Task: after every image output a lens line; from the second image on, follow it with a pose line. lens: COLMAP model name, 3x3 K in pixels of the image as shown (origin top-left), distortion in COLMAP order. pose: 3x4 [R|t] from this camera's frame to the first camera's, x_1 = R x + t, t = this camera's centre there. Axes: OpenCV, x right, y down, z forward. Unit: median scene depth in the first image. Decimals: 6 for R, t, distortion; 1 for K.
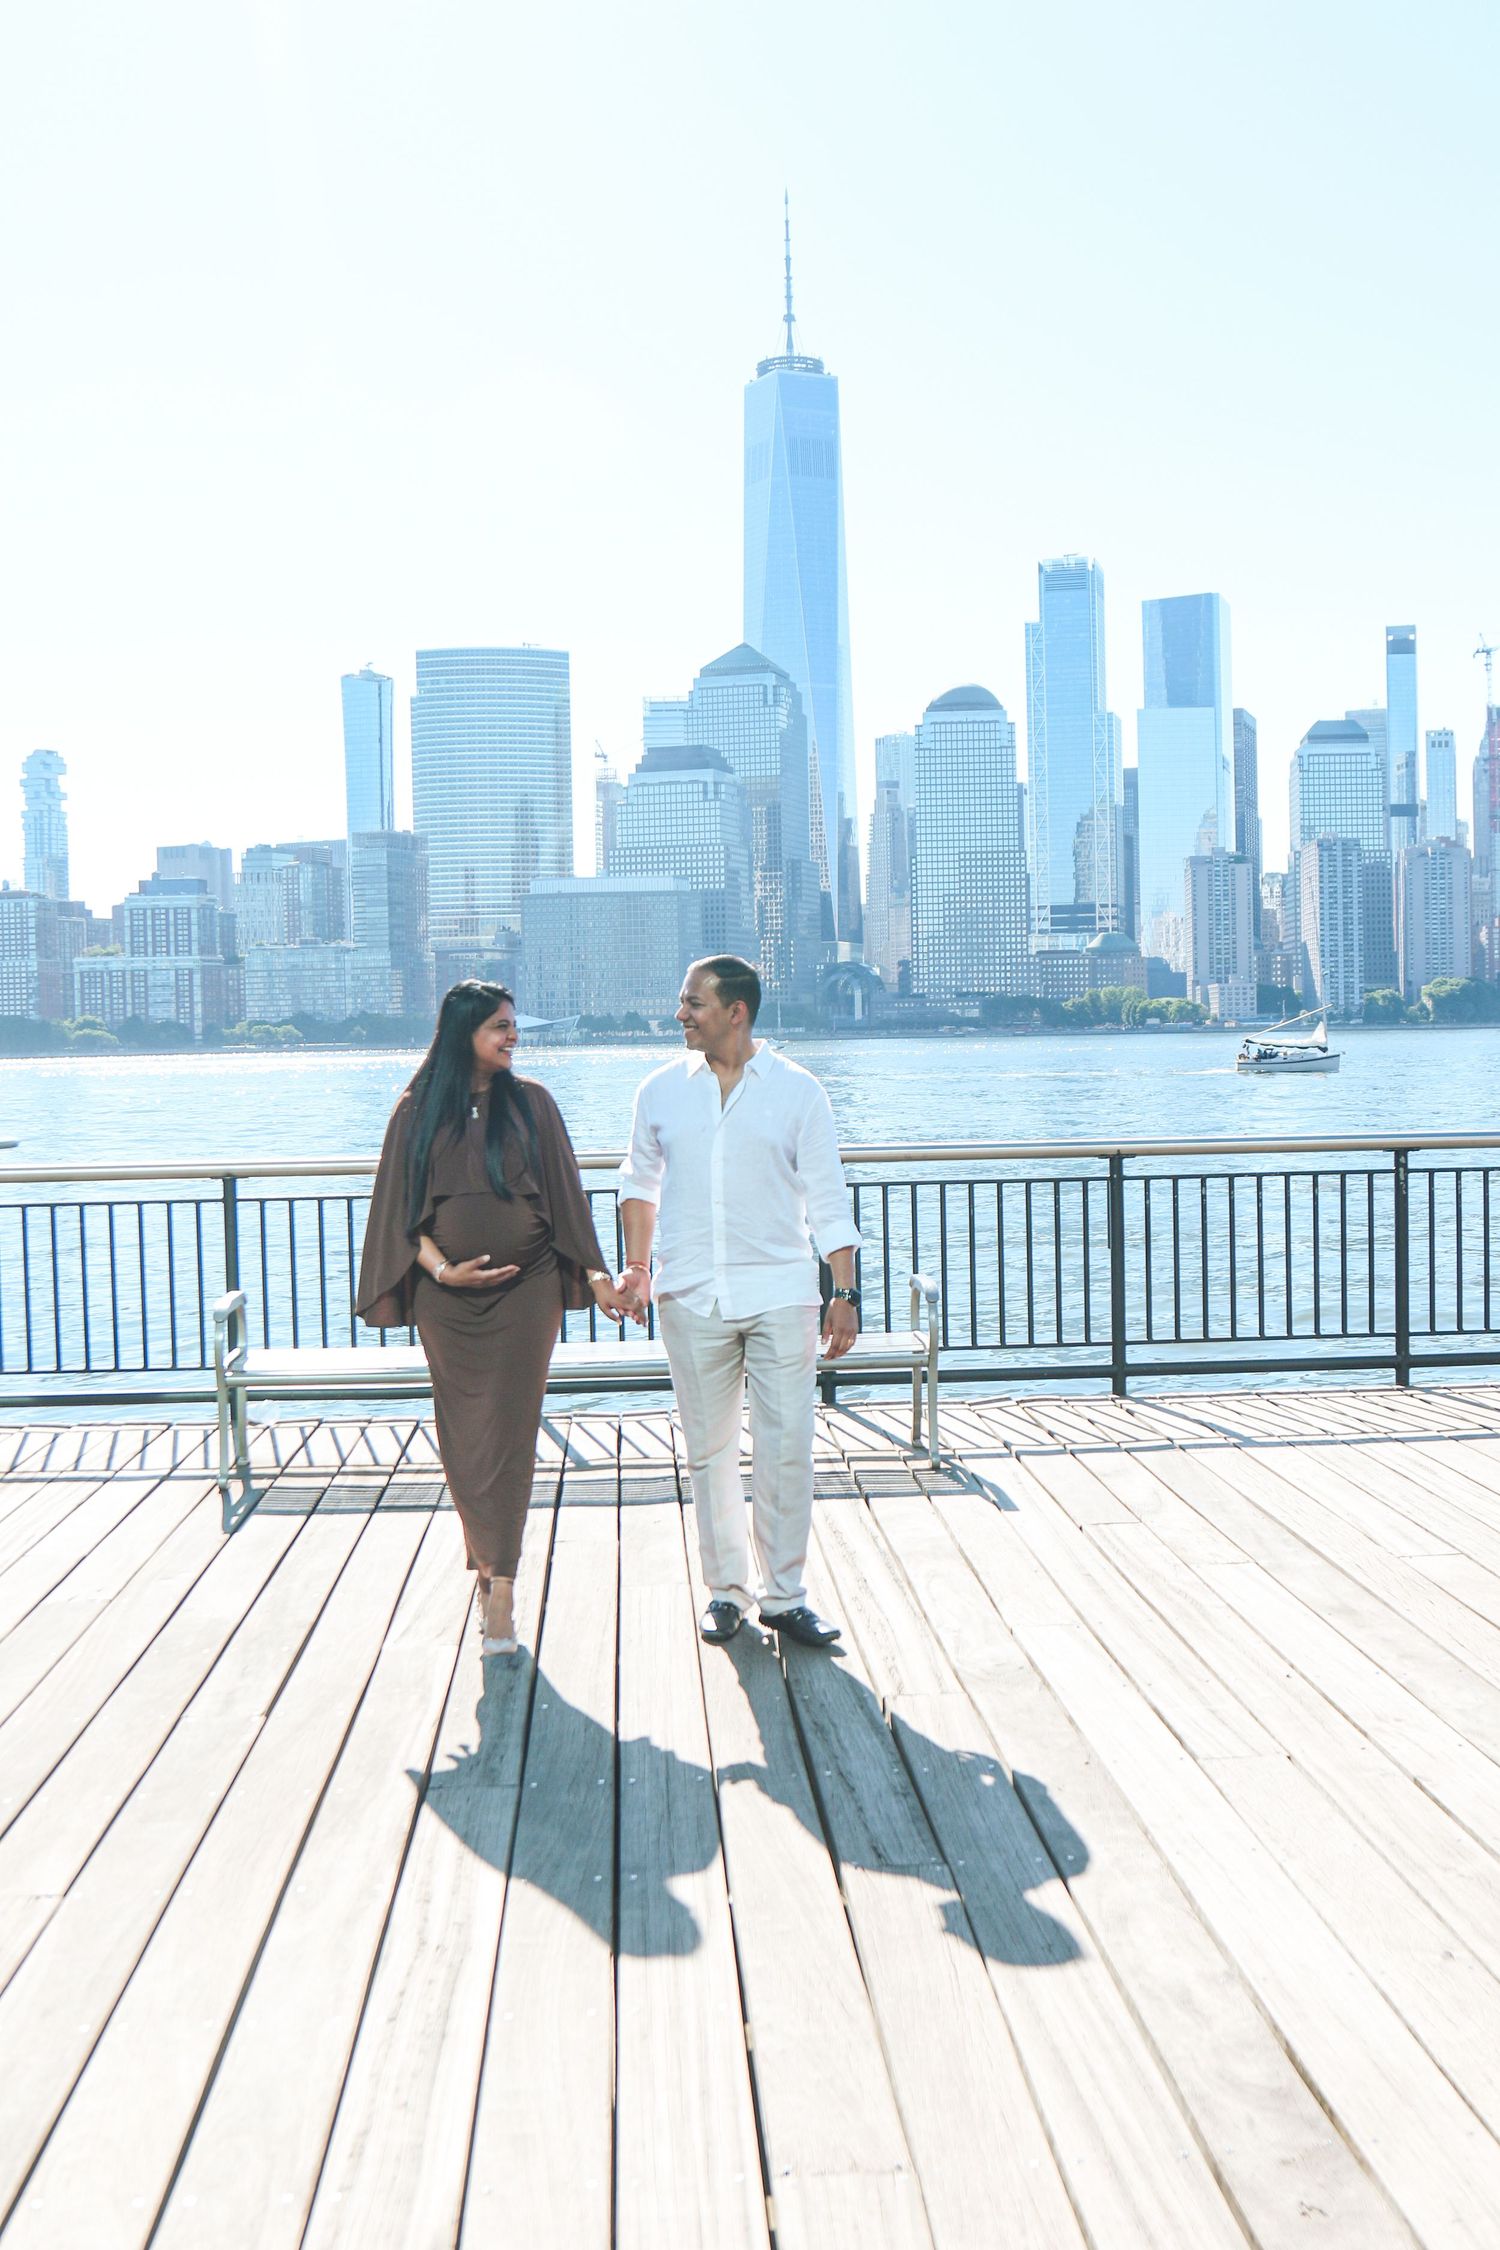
lens RADIAL K [[2576.4, 0, 714.5], [0, 2576.4, 1127.3], [0, 0, 1]] dist [-0.078509, 0.013418]
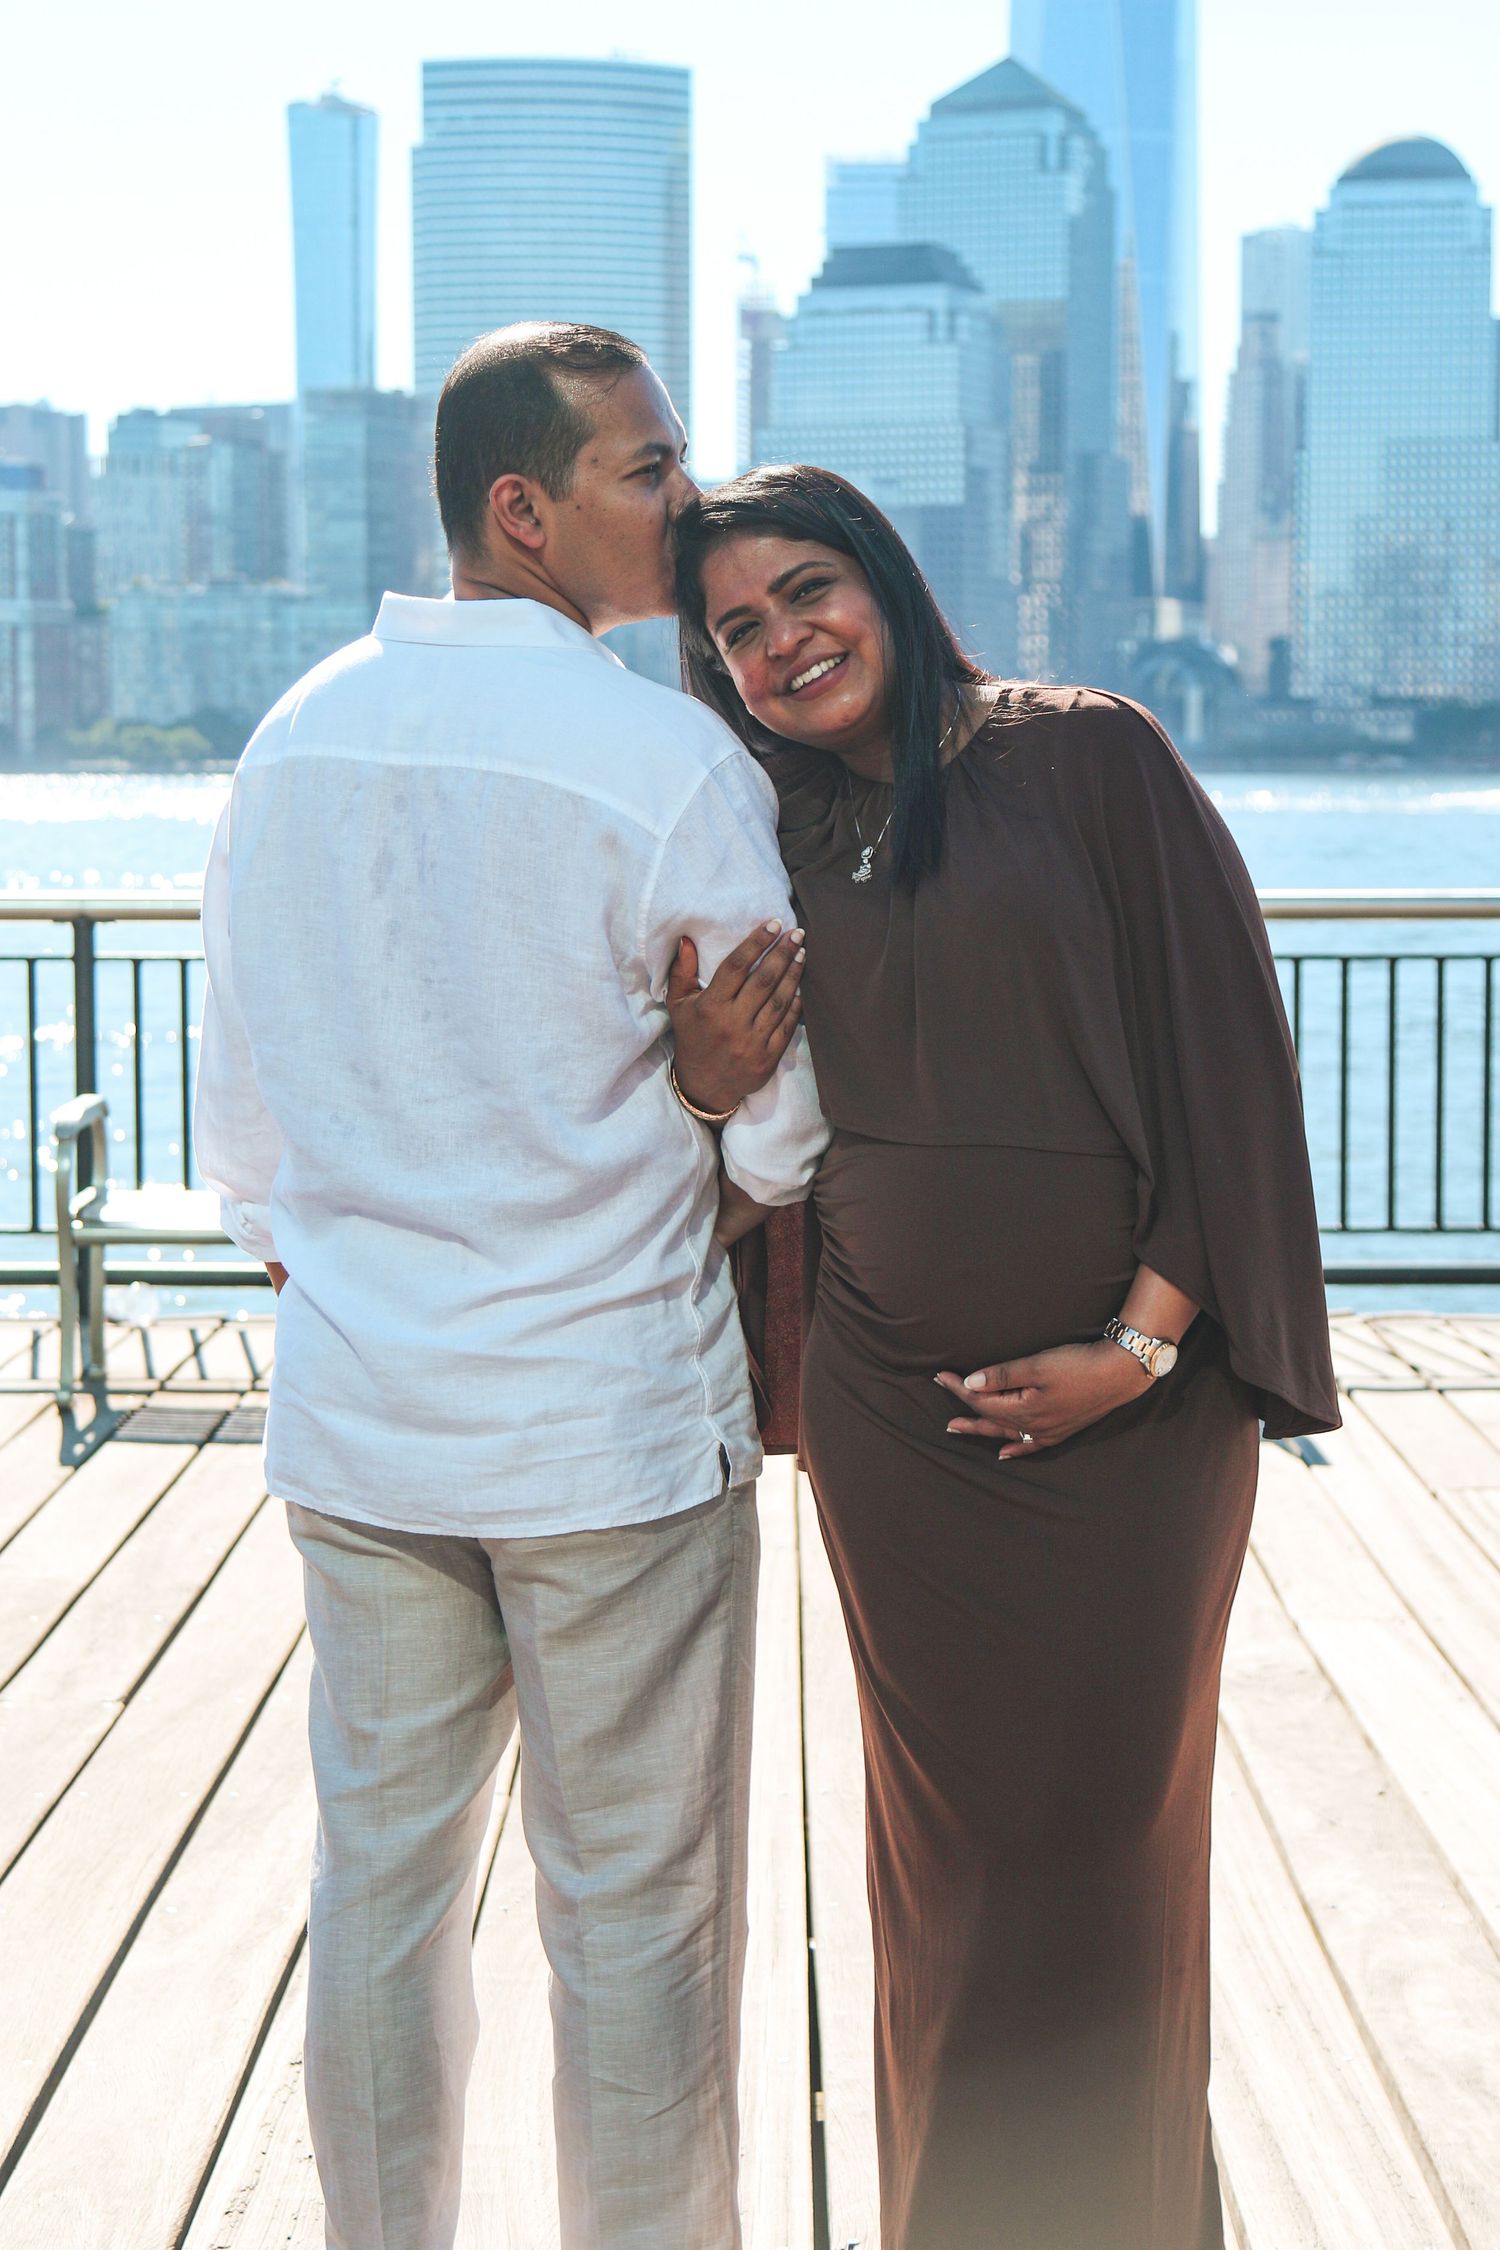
lens RADIAL K [[4755.3, 0, 750.0], [0, 4755.3, 1125.0], [0, 0, 1]] dist [0.218092, -0.382528]
pose [[0.998676, 0.023725, -0.045647, 0.023668], [-0.022234, 0.999211, 0.032902, 0.027294], [0.046392, -0.031843, 0.998416, -0.134676]]
